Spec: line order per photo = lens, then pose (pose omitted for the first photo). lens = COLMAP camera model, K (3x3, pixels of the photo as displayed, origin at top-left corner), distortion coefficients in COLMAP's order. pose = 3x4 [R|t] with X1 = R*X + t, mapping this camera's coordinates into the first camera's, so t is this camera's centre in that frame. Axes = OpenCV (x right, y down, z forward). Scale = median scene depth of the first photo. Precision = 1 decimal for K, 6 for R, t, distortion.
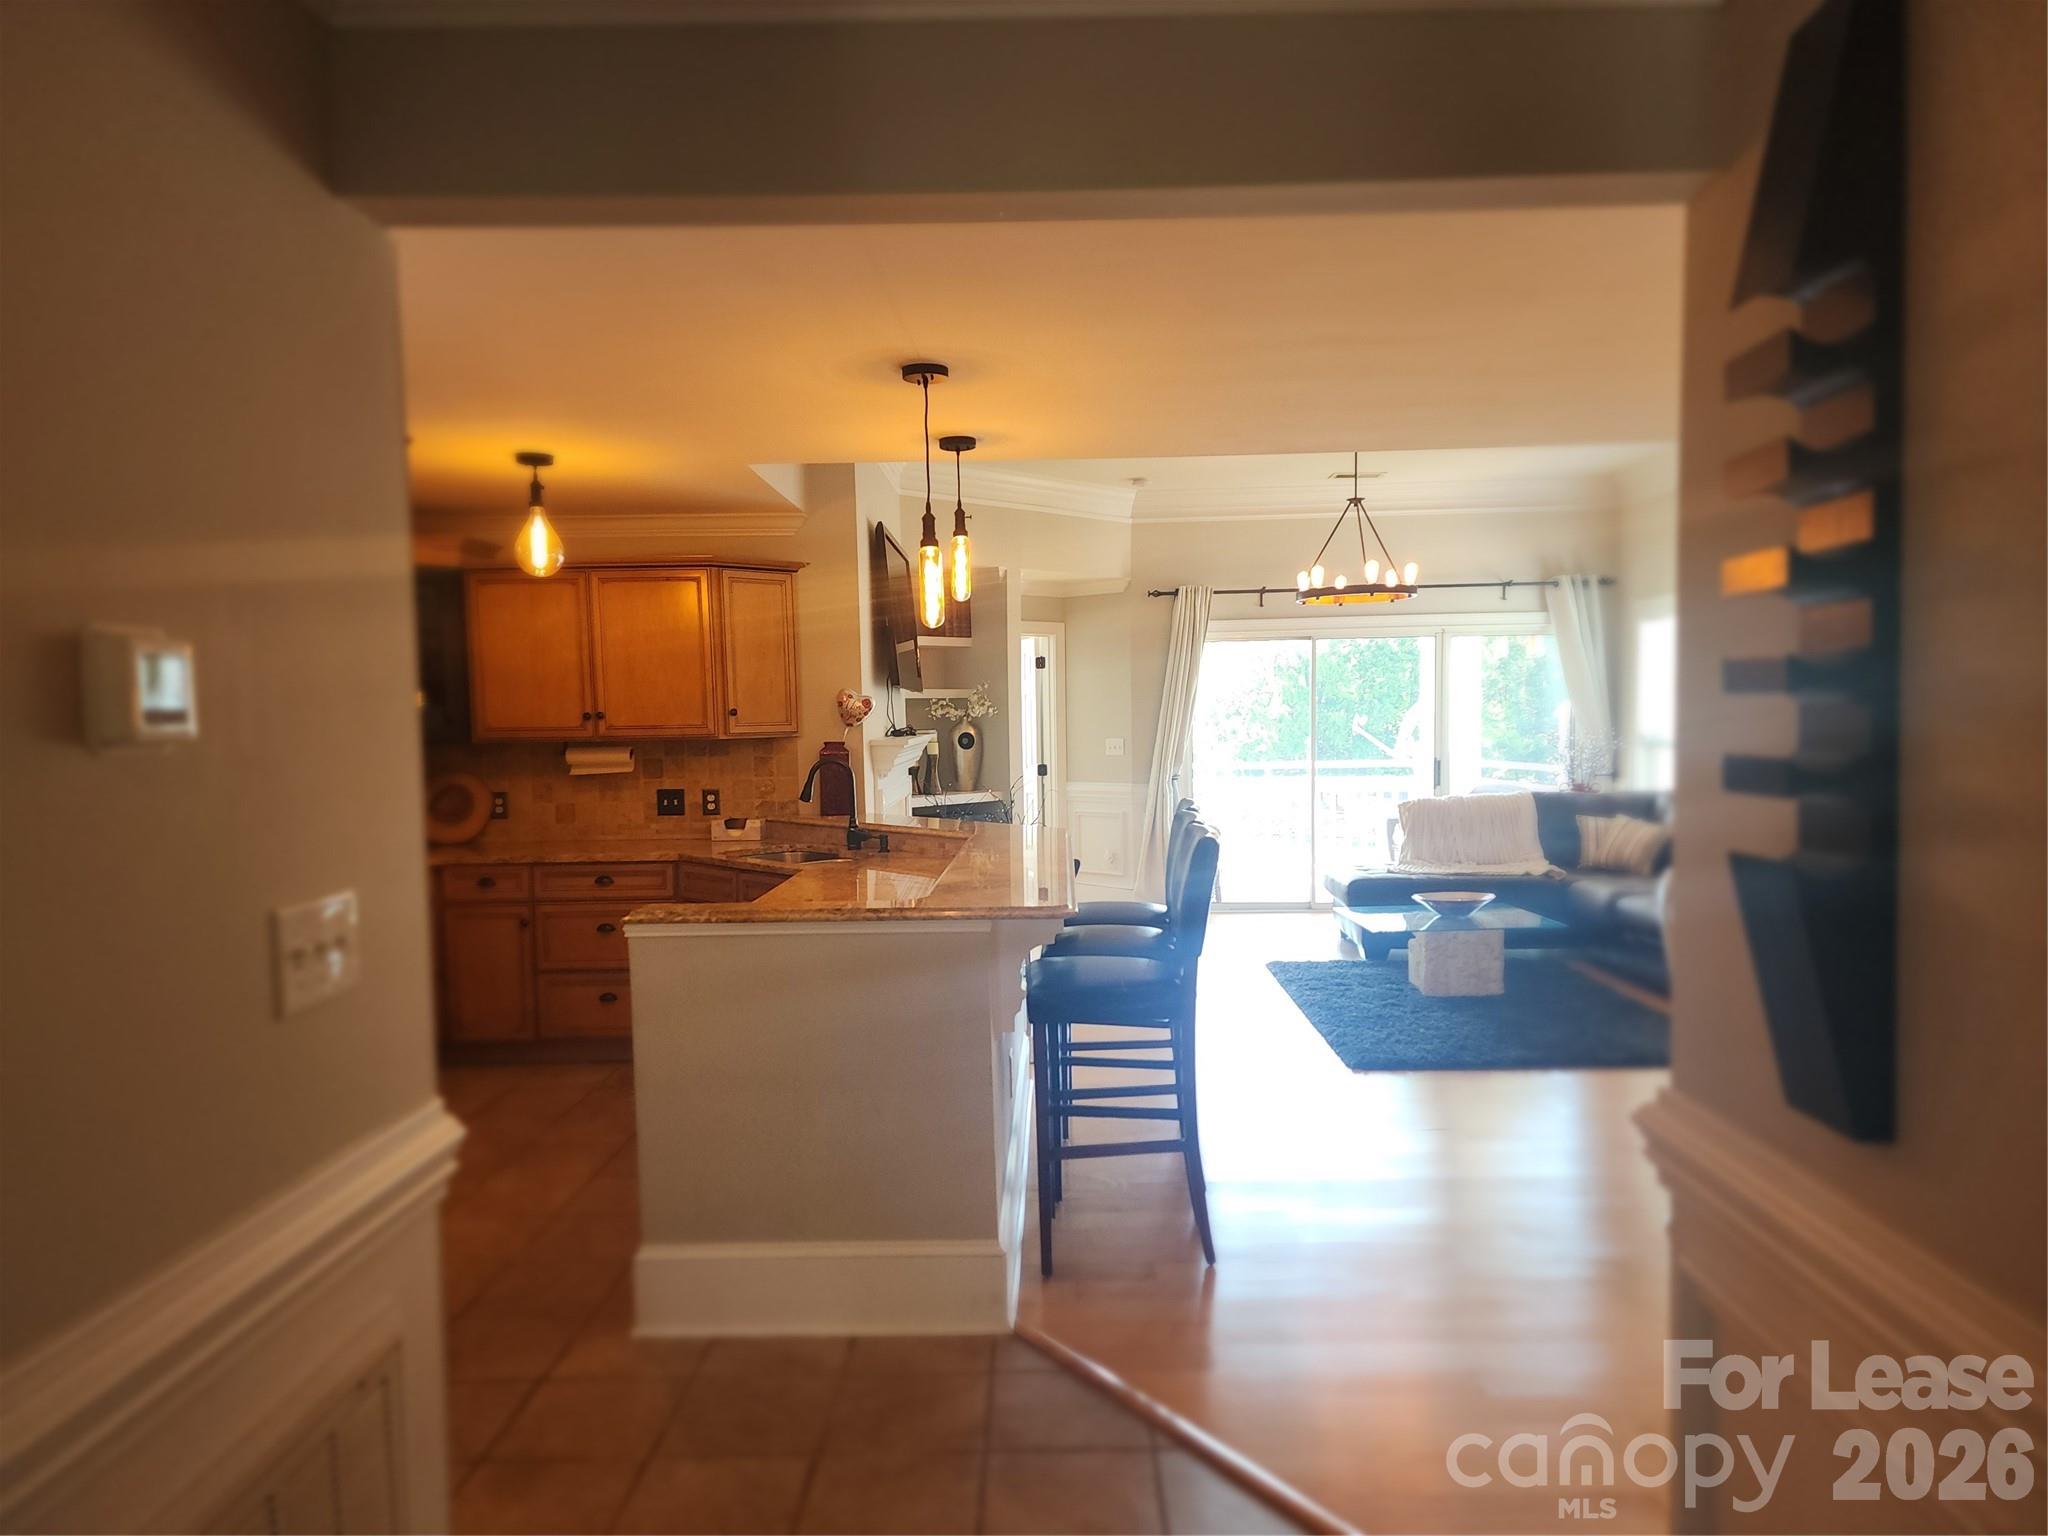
lens RADIAL K [[1367.0, 0, 1033.7], [0, 1367.0, 820.0], [0, 0, 1]] dist [0.070978, -0.065225]
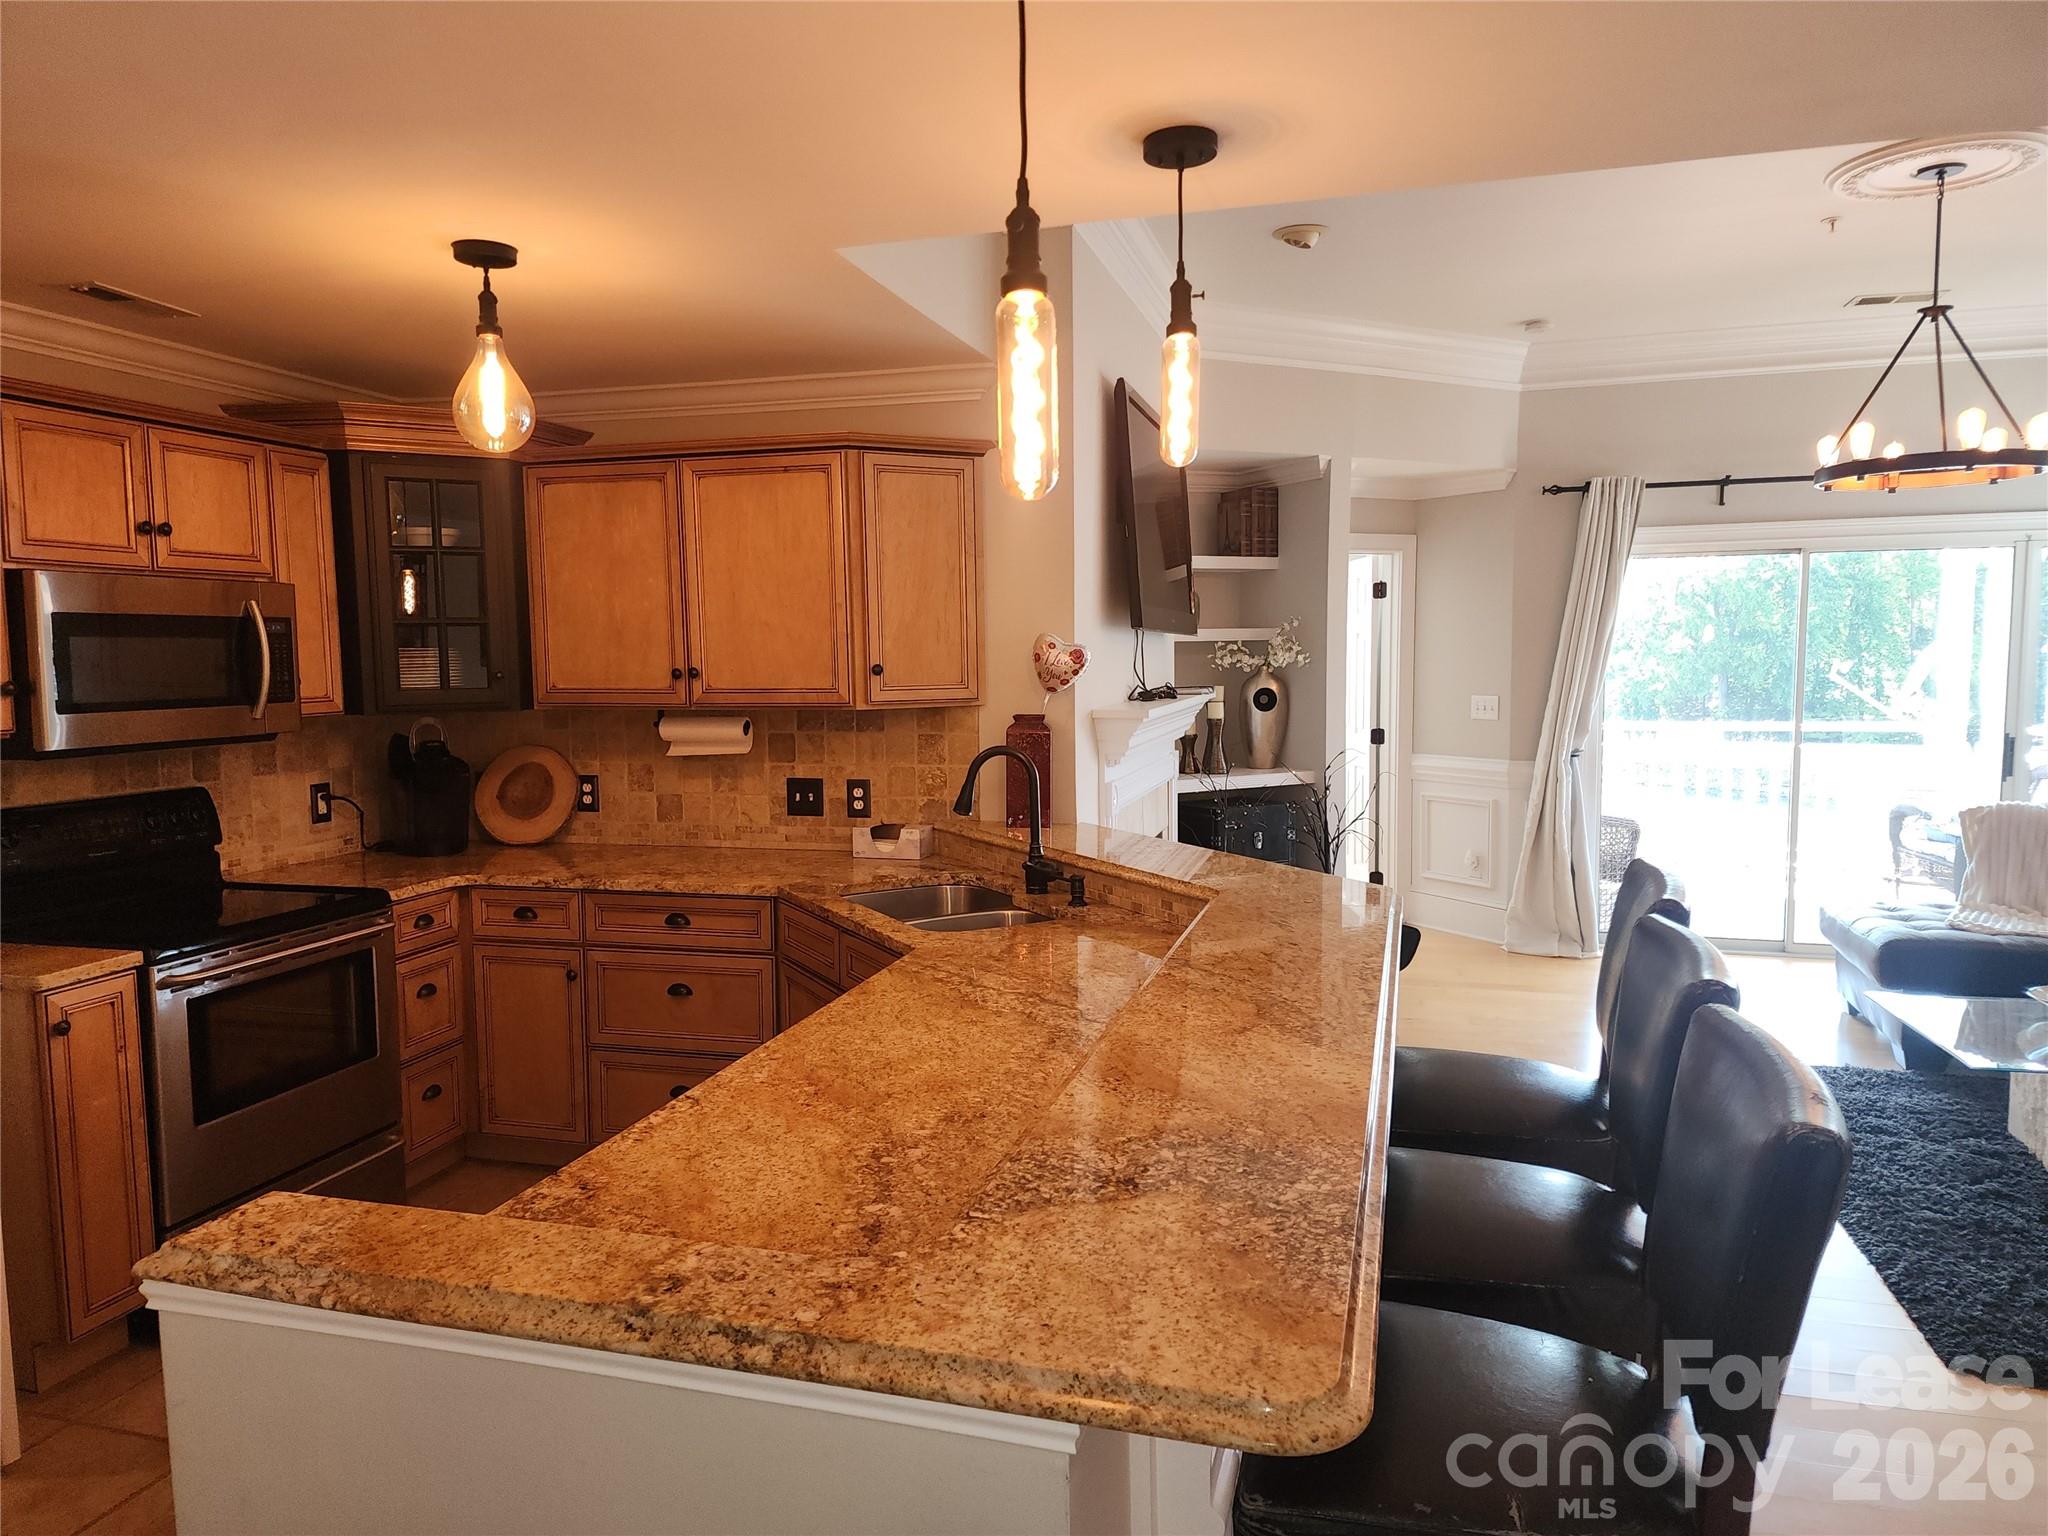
lens RADIAL K [[1367.0, 0, 1003.8], [0, 1367.0, 775.4], [0, 0, 1]] dist [0.070978, -0.065225]
pose [[0.963168, 0.030066, -0.267214, 0.014639], [-0.025378, 0.999458, 0.020980, -0.034789], [0.267700, -0.013426, 0.963409, 0.308070]]
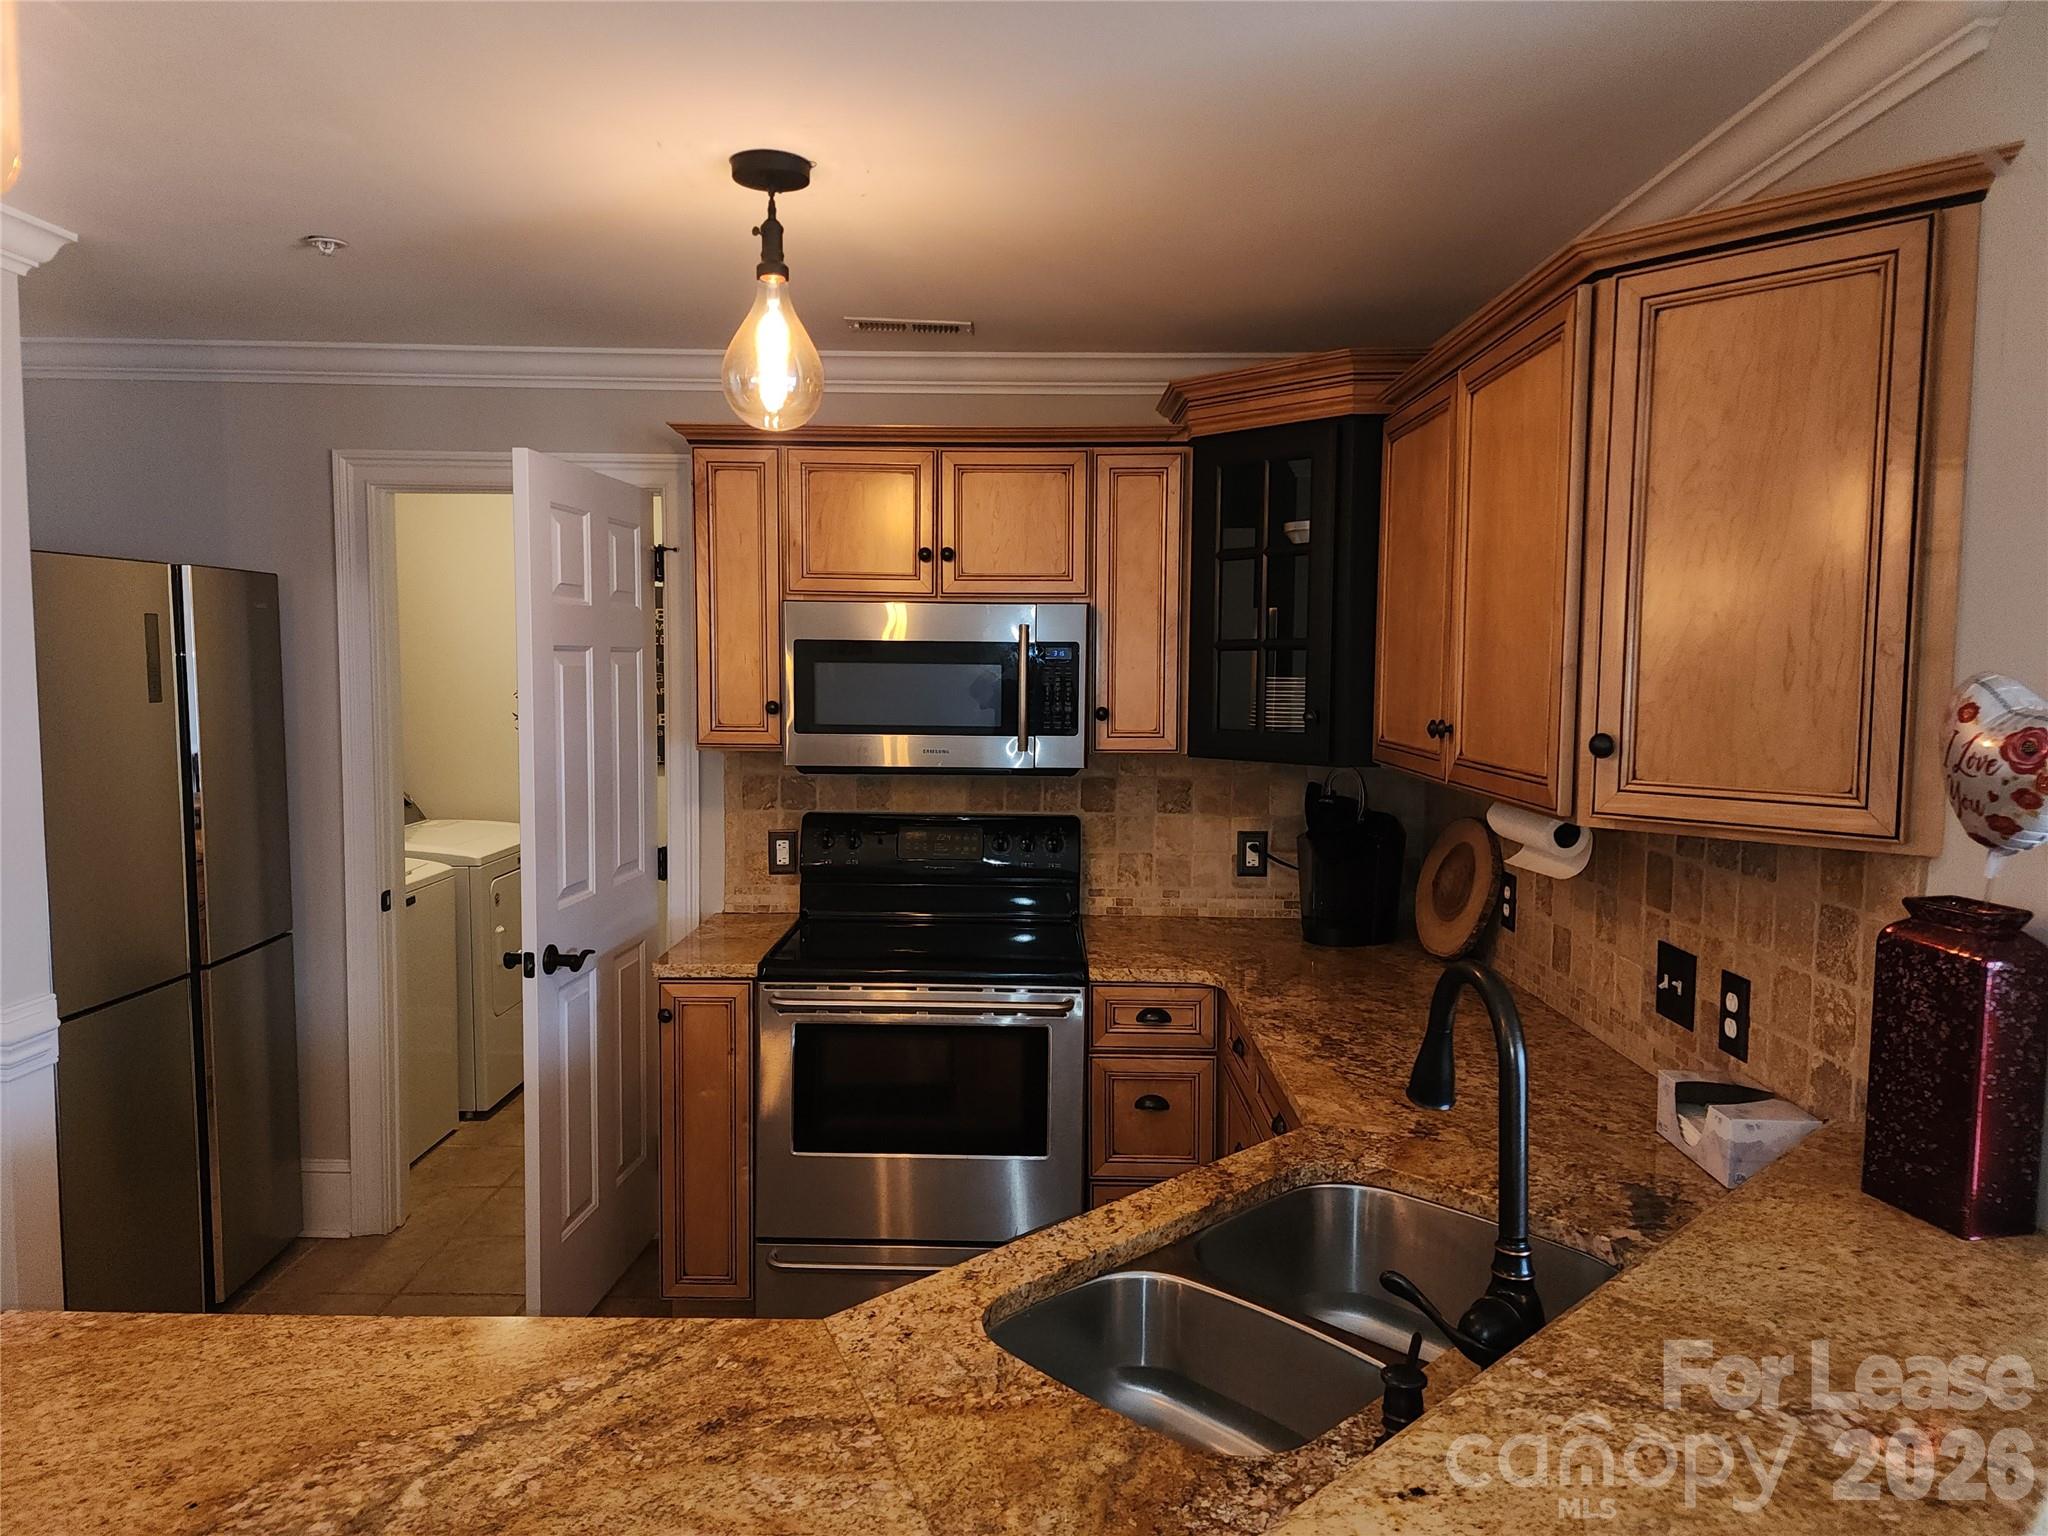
lens RADIAL K [[1367.0, 0, 1007.0], [0, 1367.0, 768.9], [0, 0, 1]] dist [0.070978, -0.065225]
pose [[-0.008980, 0.096195, -0.995322, 0.073579], [-0.085904, 0.991608, 0.096611, -0.074552], [0.996263, 0.086369, -0.000641, 0.704257]]
